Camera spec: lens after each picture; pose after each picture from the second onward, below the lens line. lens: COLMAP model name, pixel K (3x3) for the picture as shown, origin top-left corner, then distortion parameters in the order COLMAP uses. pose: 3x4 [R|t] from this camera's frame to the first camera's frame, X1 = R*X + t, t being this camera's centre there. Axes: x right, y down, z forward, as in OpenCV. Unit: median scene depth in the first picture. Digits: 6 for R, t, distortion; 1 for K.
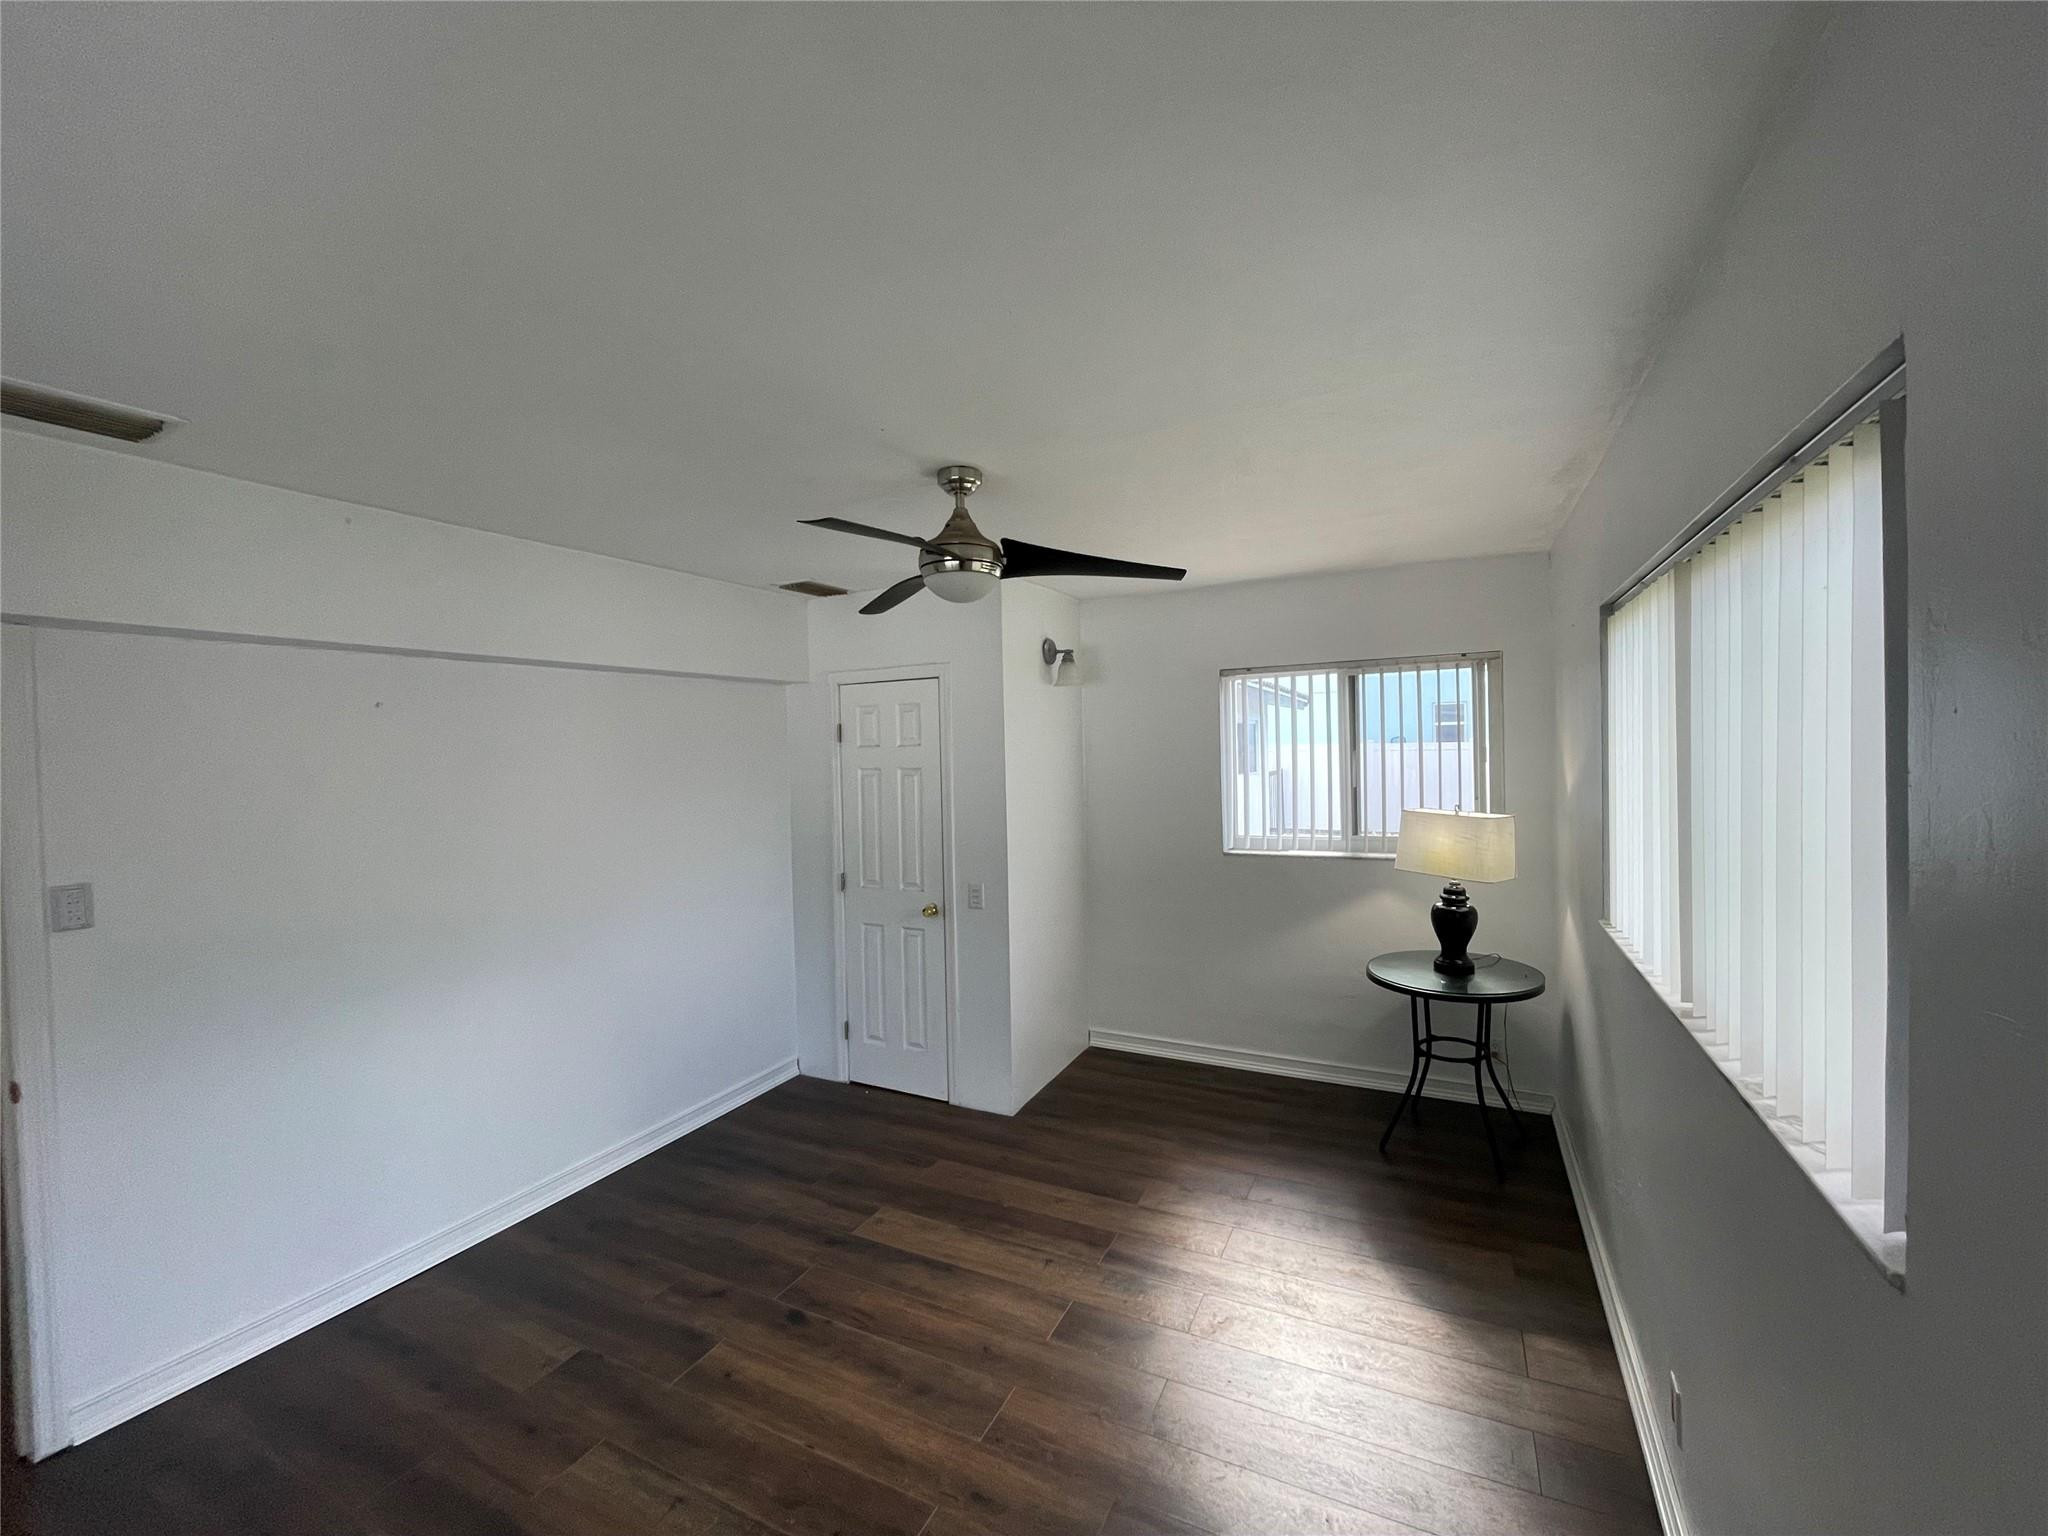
lens RADIAL K [[825.4, 0, 1028.1], [0, 825.4, 755.8], [0, 0, 1]] dist [-0.002977, -0.000361]
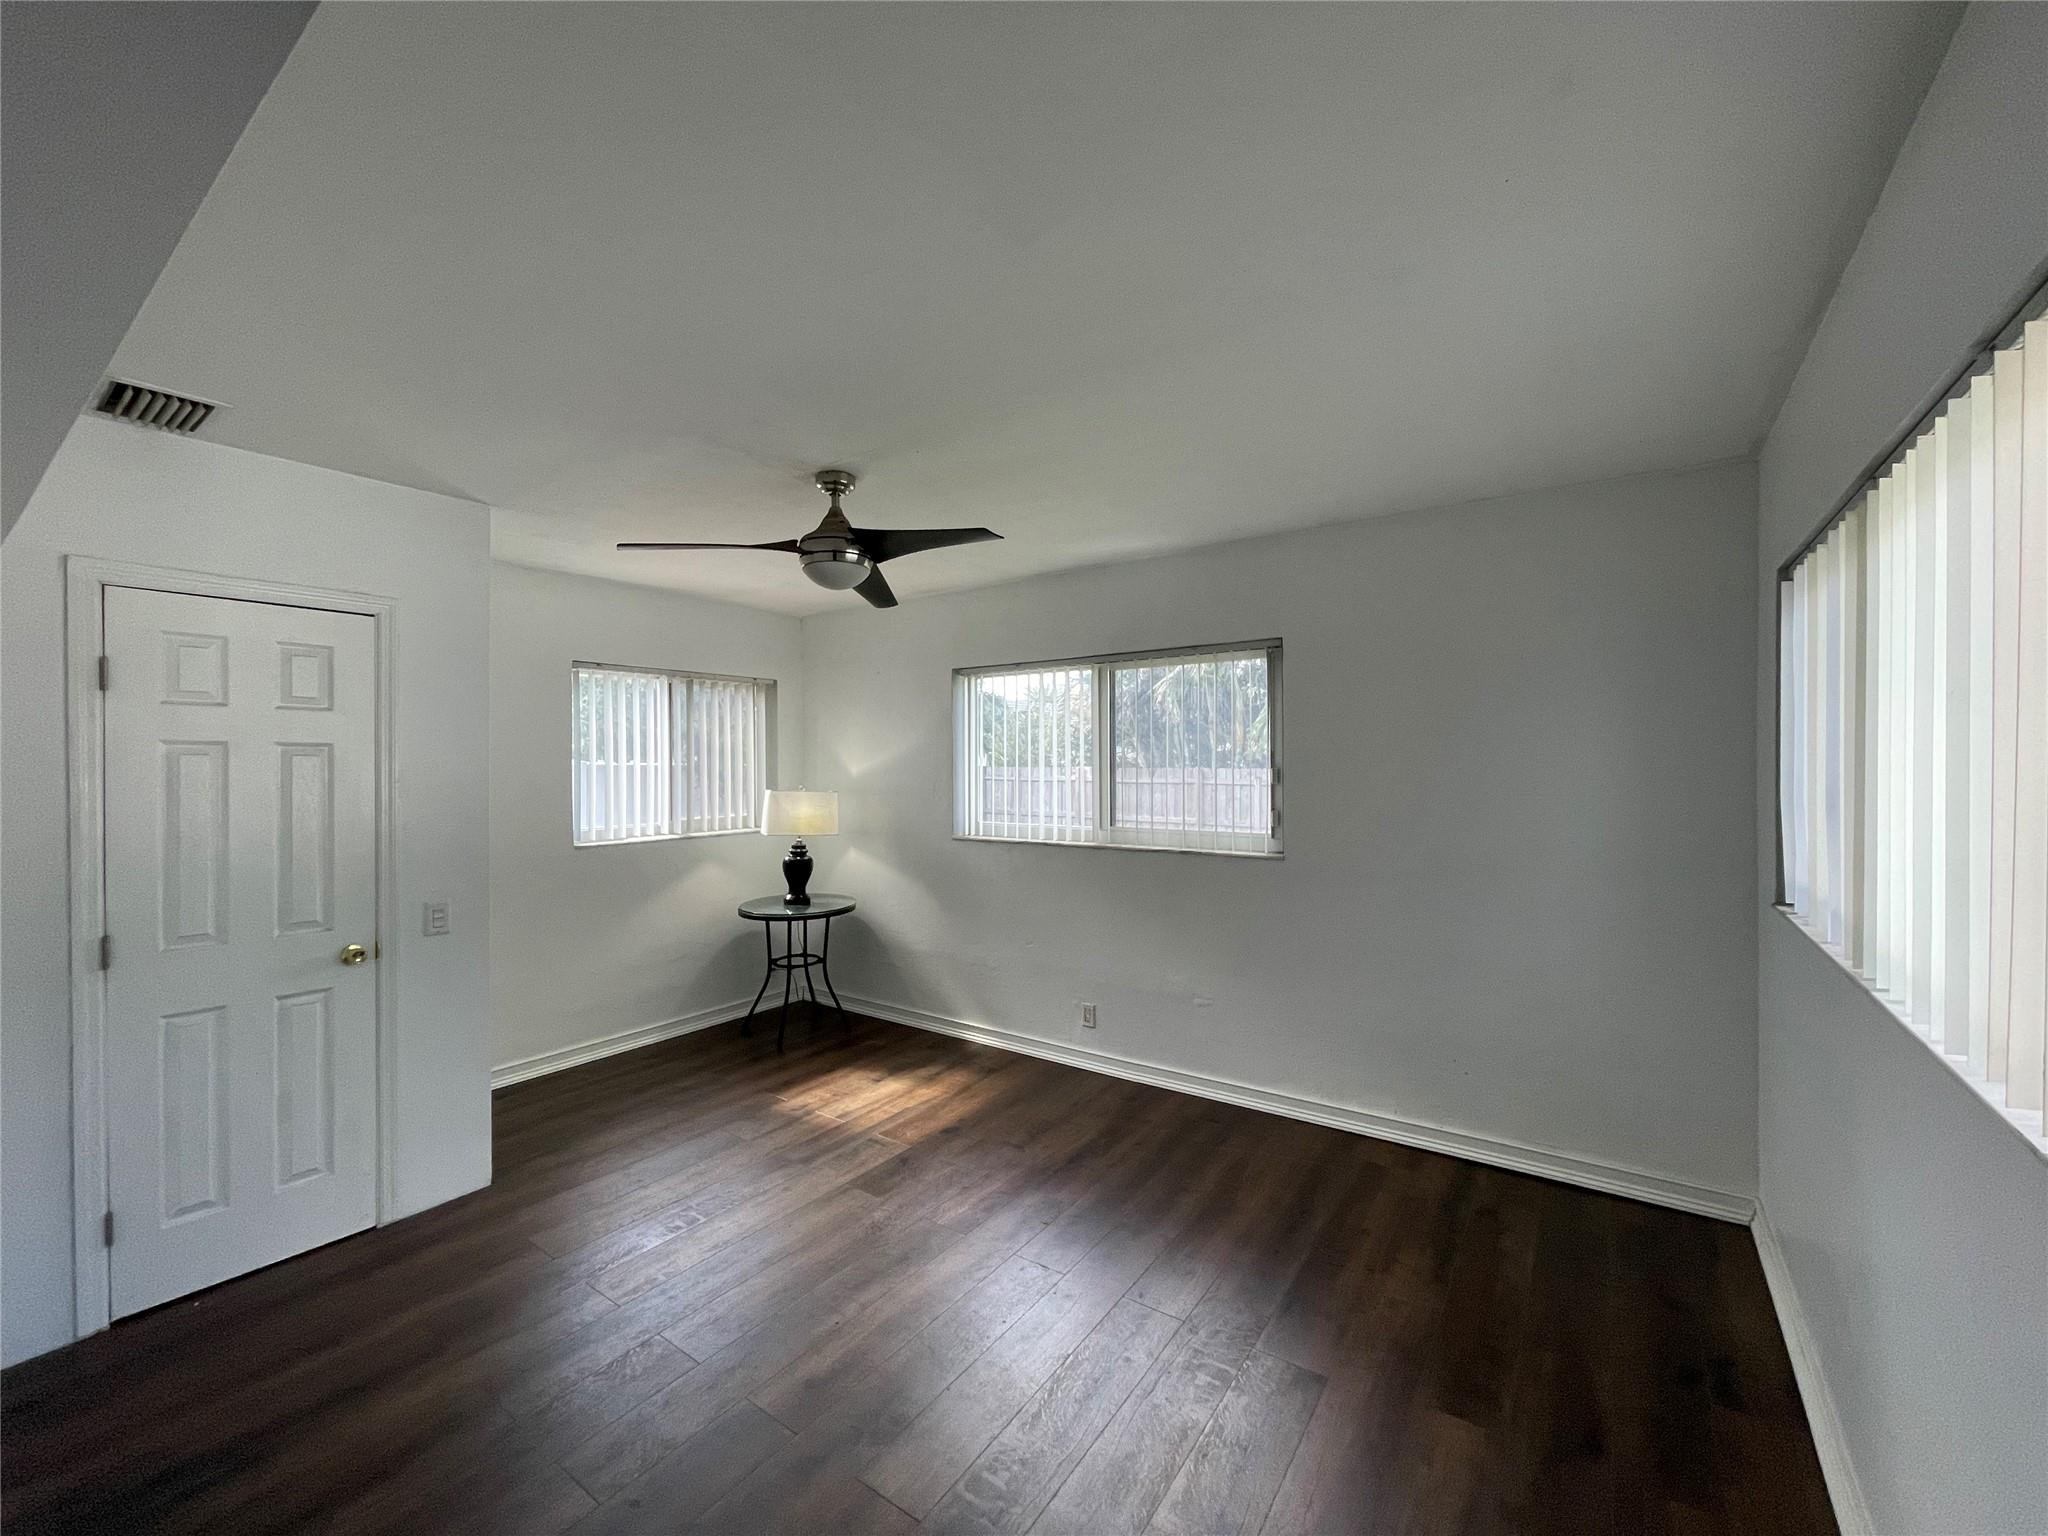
lens RADIAL K [[825.4, 0, 1024.0], [0, 825.4, 772.7], [0, 0, 1]] dist [-0.002977, -0.000361]
pose [[0.156650, 0.012576, 0.987574, -0.690970], [0.010640, 0.999839, -0.014420, 0.052837], [-0.987597, 0.012767, 0.156491, 0.342750]]
